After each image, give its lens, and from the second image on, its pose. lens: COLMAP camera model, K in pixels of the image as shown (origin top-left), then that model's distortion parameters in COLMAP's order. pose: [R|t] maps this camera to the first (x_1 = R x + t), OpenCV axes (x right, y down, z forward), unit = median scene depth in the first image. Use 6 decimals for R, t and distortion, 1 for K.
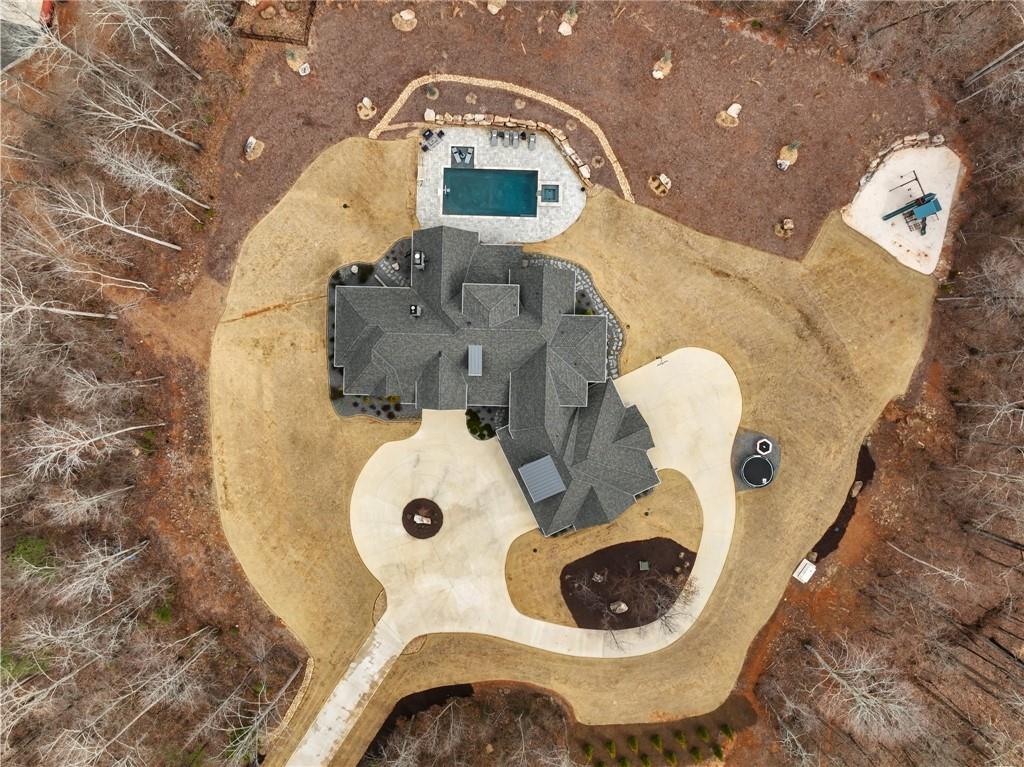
lens RADIAL K [[728.0, 0, 507.8], [0, 728.0, 380.3], [0, 0, 1]] dist [0.024580, -0.002062]
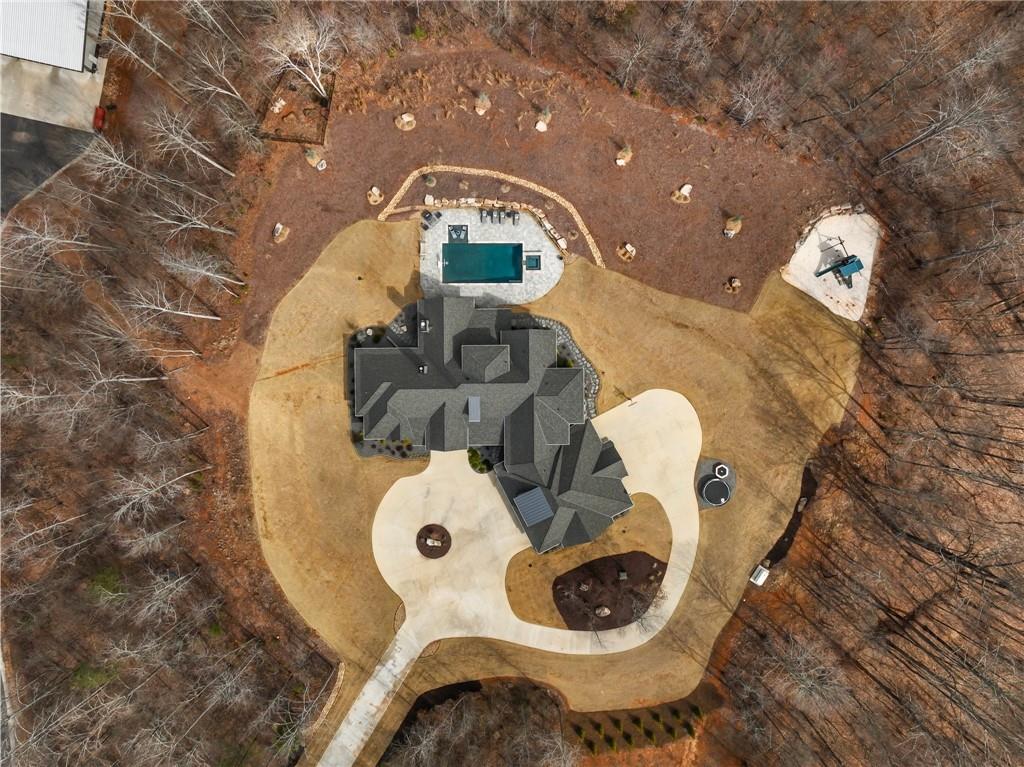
lens RADIAL K [[728.0, 0, 507.8], [0, 728.0, 380.3], [0, 0, 1]] dist [0.024580, -0.002062]
pose [[0.999498, -0.031674, 0.001037, 0.009502], [0.031666, 0.999479, 0.006279, -0.074403], [-0.001235, -0.006243, 0.999980, -0.176060]]
